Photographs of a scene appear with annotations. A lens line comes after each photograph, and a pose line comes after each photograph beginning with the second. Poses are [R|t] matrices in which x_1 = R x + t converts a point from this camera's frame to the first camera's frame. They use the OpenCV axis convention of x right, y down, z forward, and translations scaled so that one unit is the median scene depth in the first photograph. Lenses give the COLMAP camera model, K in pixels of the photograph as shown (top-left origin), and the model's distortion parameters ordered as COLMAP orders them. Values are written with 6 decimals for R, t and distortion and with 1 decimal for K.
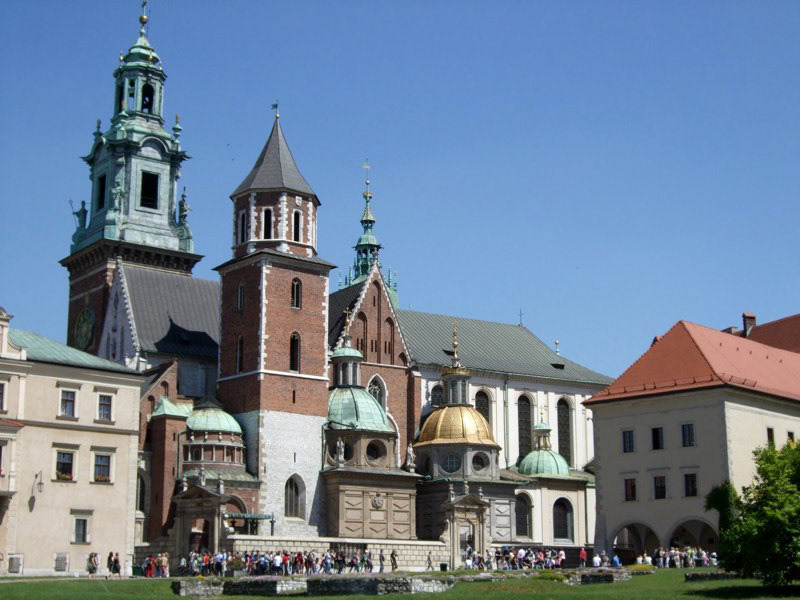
lens RADIAL K [[1260.2, 0, 400.0], [0, 1260.2, 300.0], [0, 0, 1]] dist [-0.083349, -0.005066]
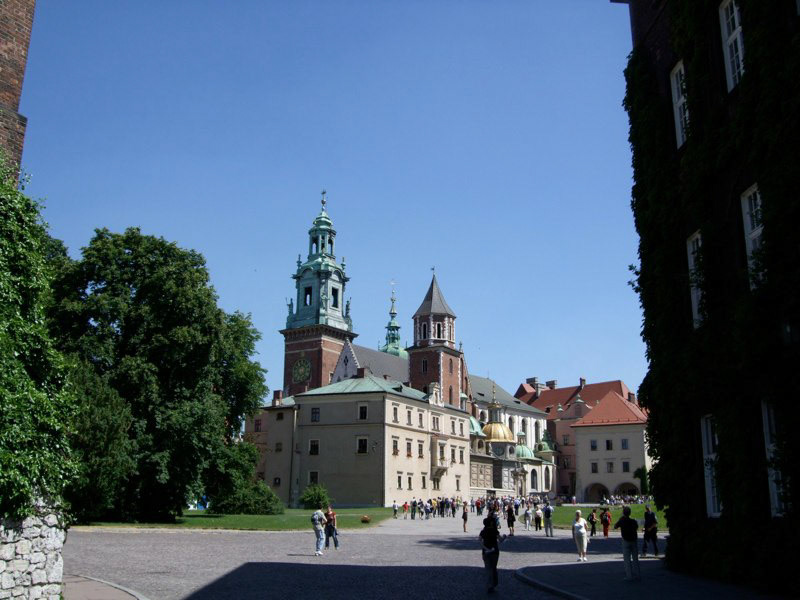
lens RADIAL K [[849.7, 0, 400.0], [0, 849.7, 300.0], [0, 0, 1]] dist [-0.086686, 0.011542]
pose [[0.947086, 0.091429, 0.307682, -0.546997], [-0.084488, 0.995780, -0.035834, -0.051712], [-0.309660, 0.007942, 0.950814, -0.259440]]
